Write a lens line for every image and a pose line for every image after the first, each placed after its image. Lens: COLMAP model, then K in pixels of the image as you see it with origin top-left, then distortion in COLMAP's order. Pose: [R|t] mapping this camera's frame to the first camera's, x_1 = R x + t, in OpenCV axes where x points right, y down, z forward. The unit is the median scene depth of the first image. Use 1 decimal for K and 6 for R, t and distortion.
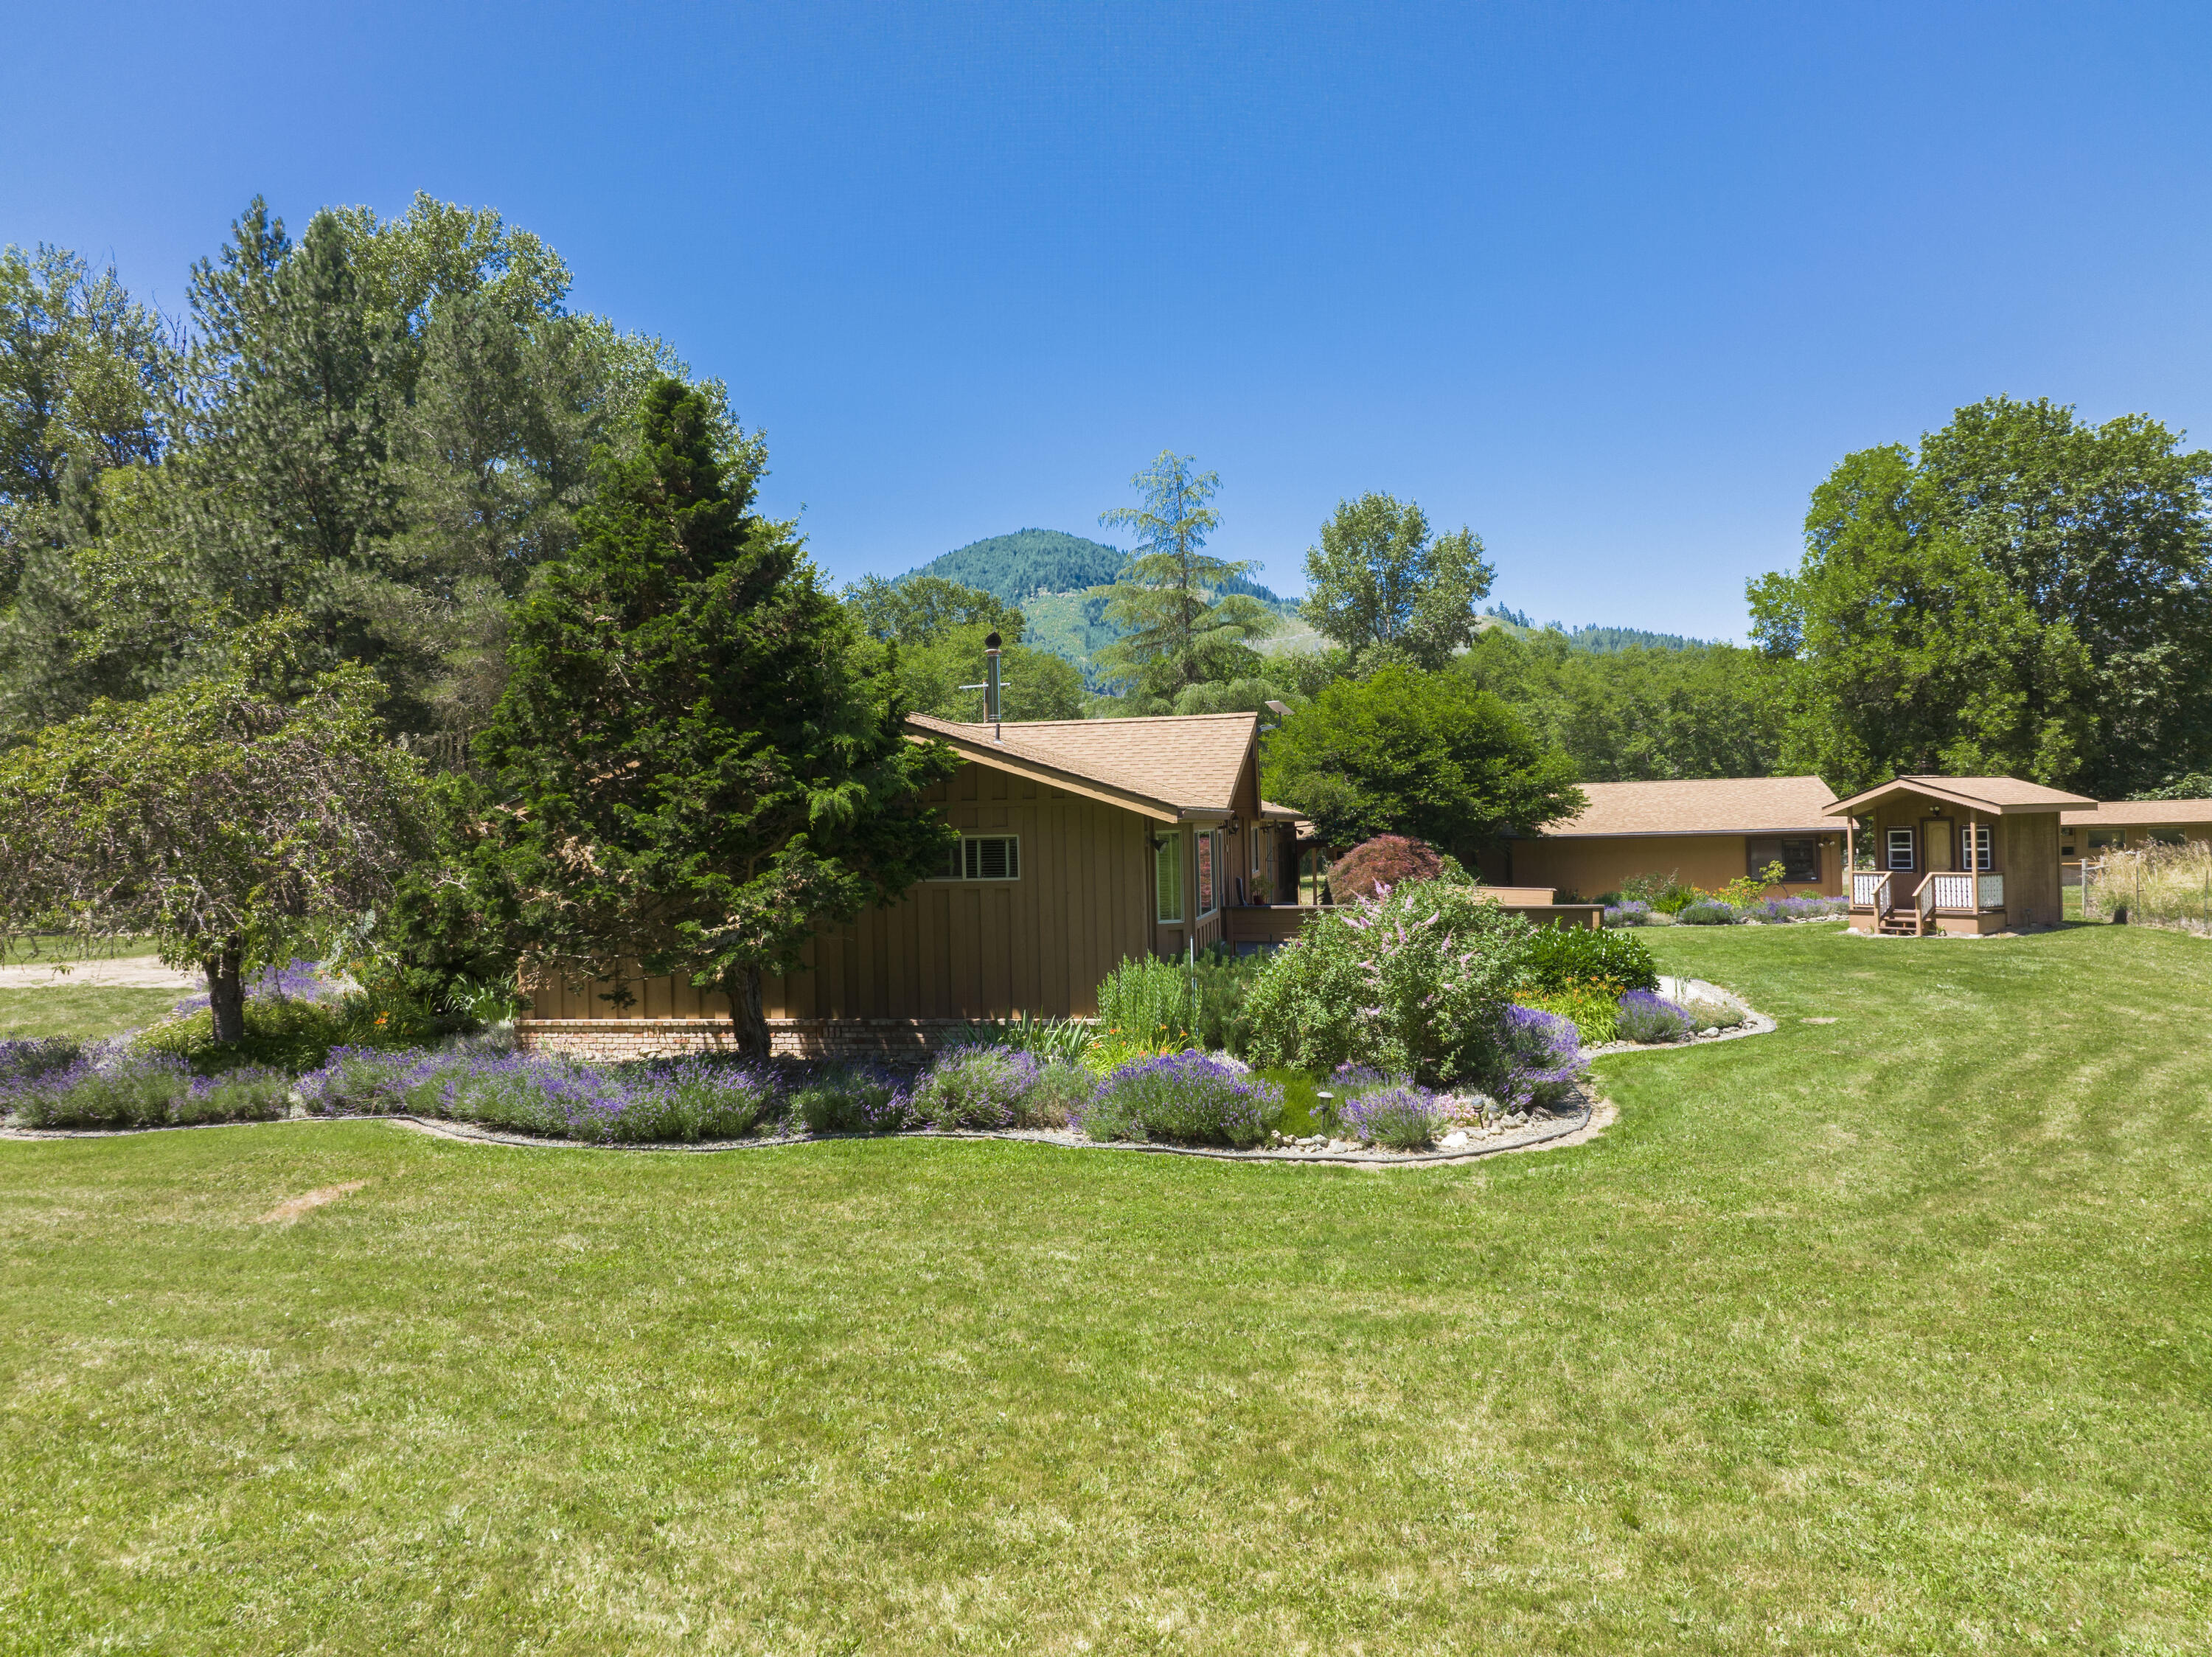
lens RADIAL K [[1546.2, 0, 1119.1], [0, 1546.2, 812.0], [0, 0, 1]] dist [-0.045044, 0.018932]
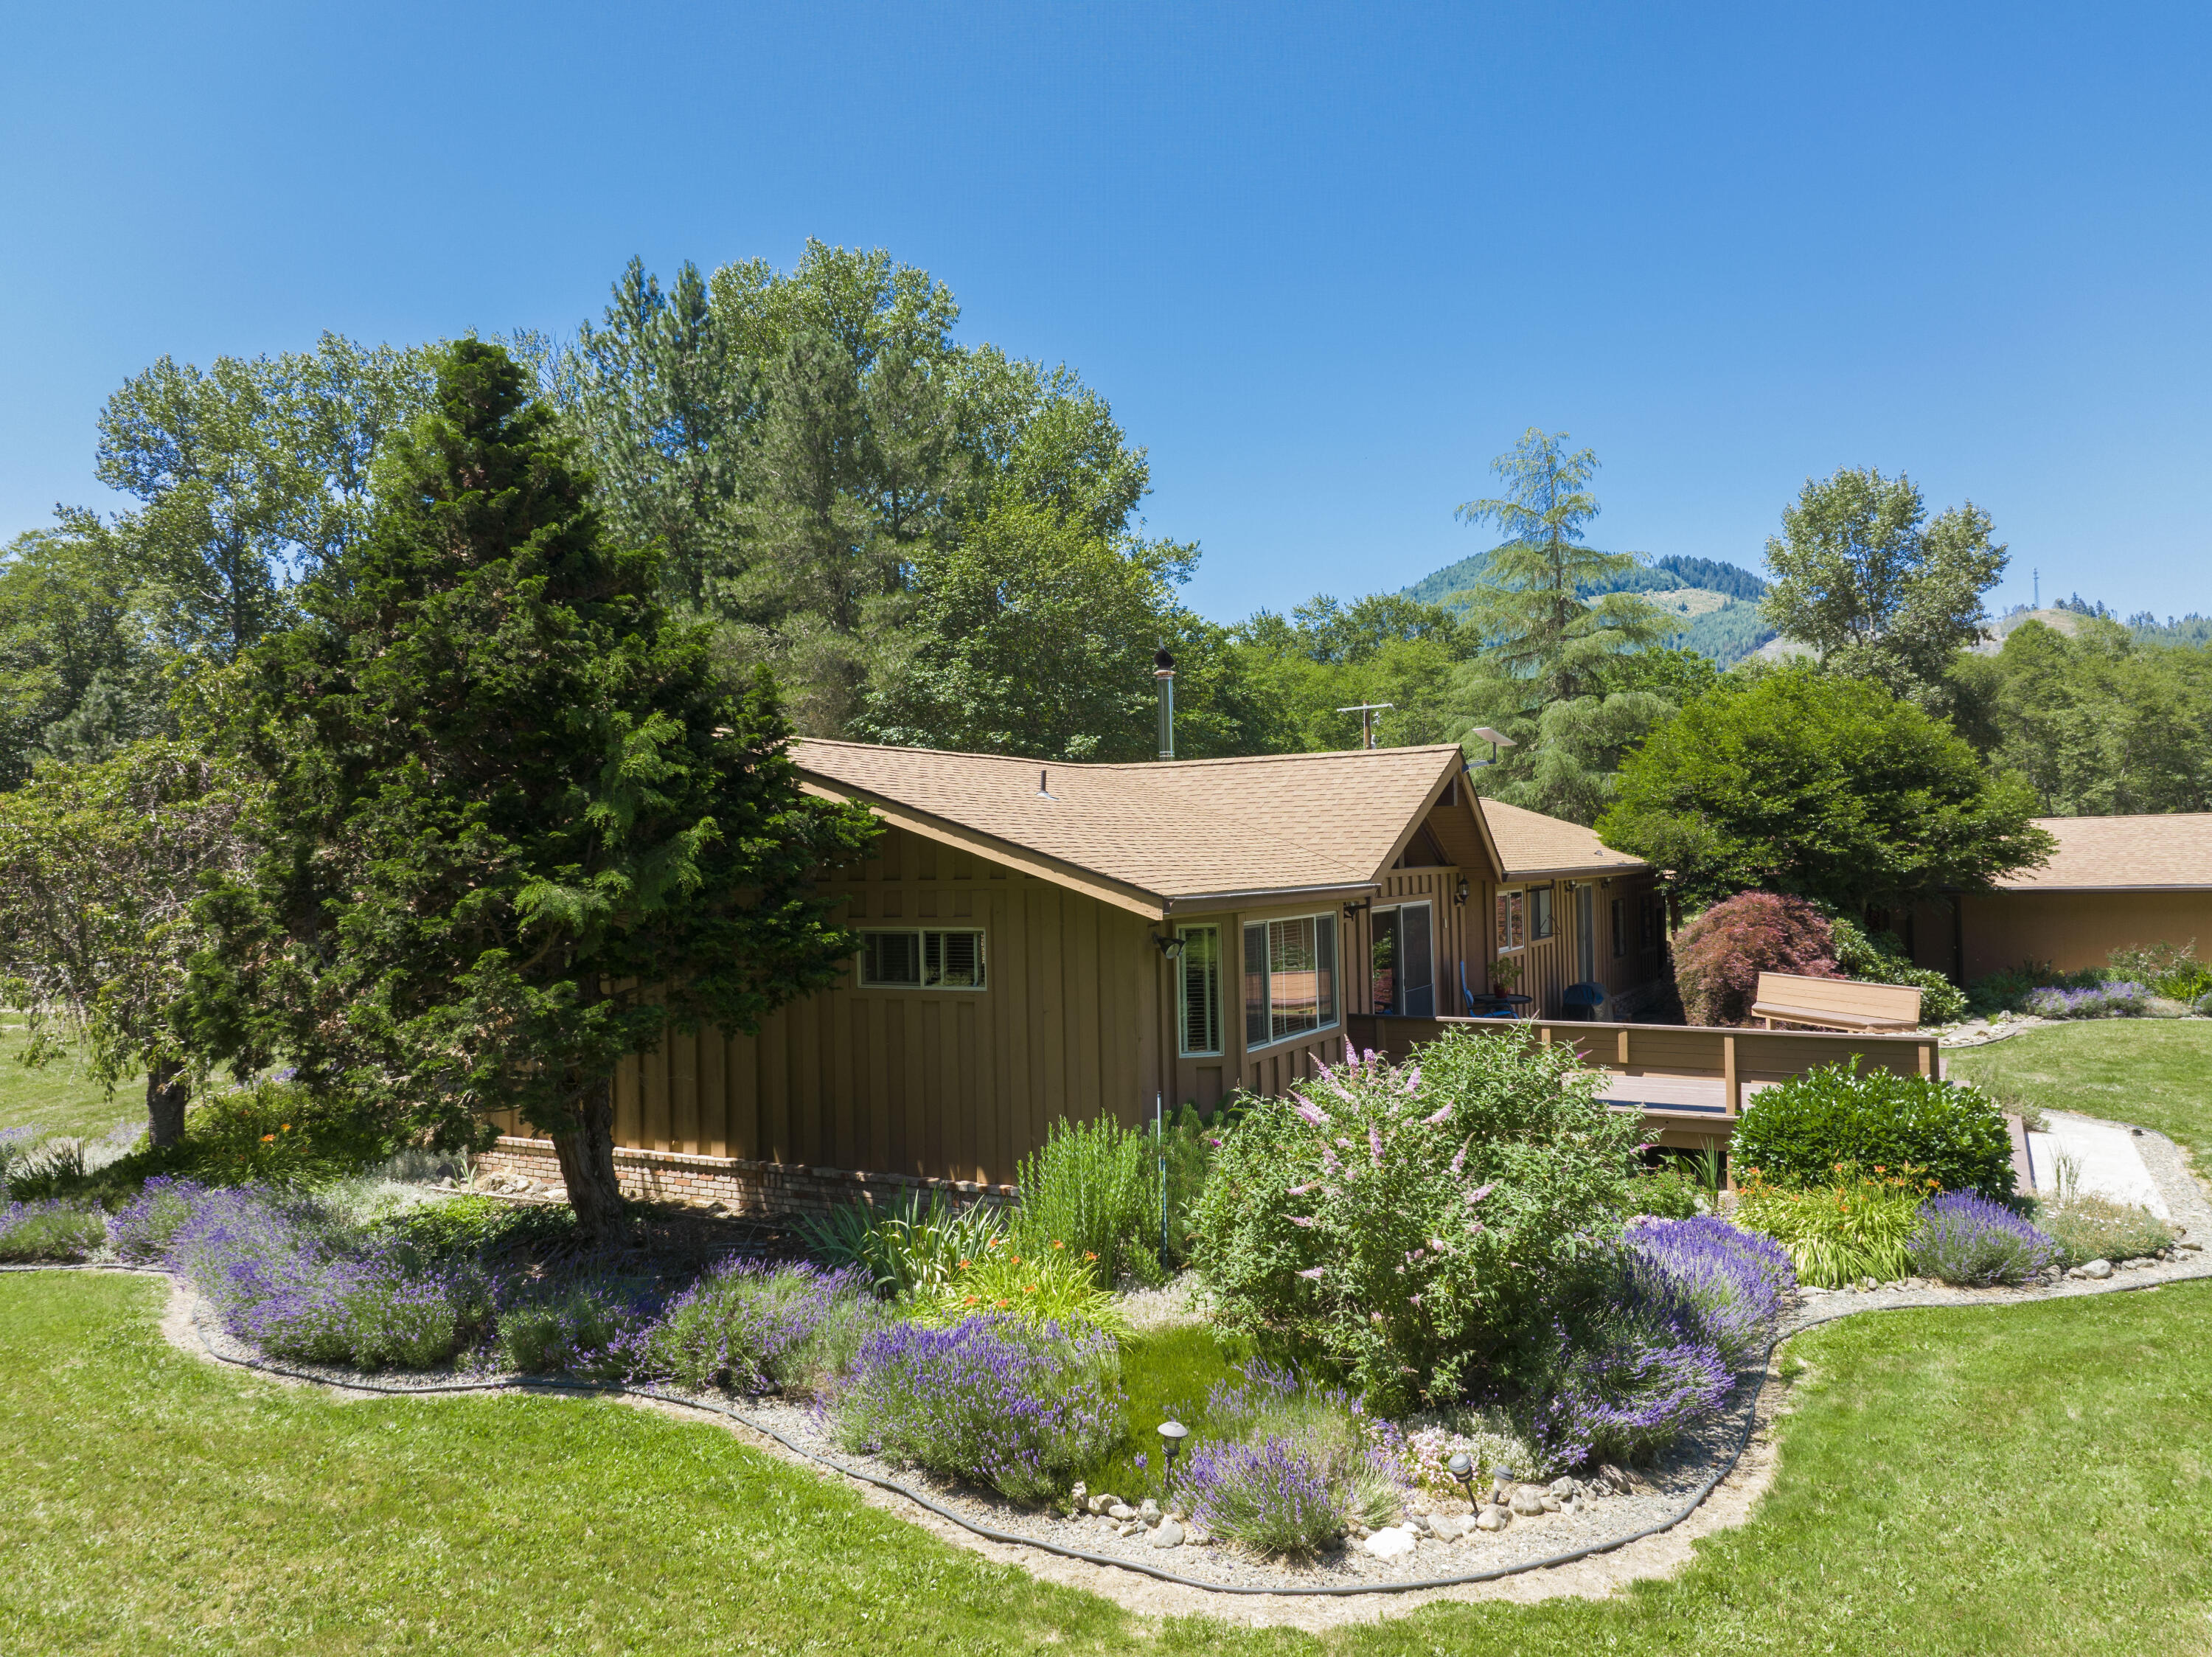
lens RADIAL K [[1546.2, 0, 1110.2], [0, 1546.2, 842.0], [0, 0, 1]] dist [-0.045044, 0.018932]
pose [[0.948806, -0.001048, -0.315857, 0.087829], [0.002778, 0.999983, 0.005029, -0.011746], [0.315846, -0.005649, 0.948794, 0.133757]]
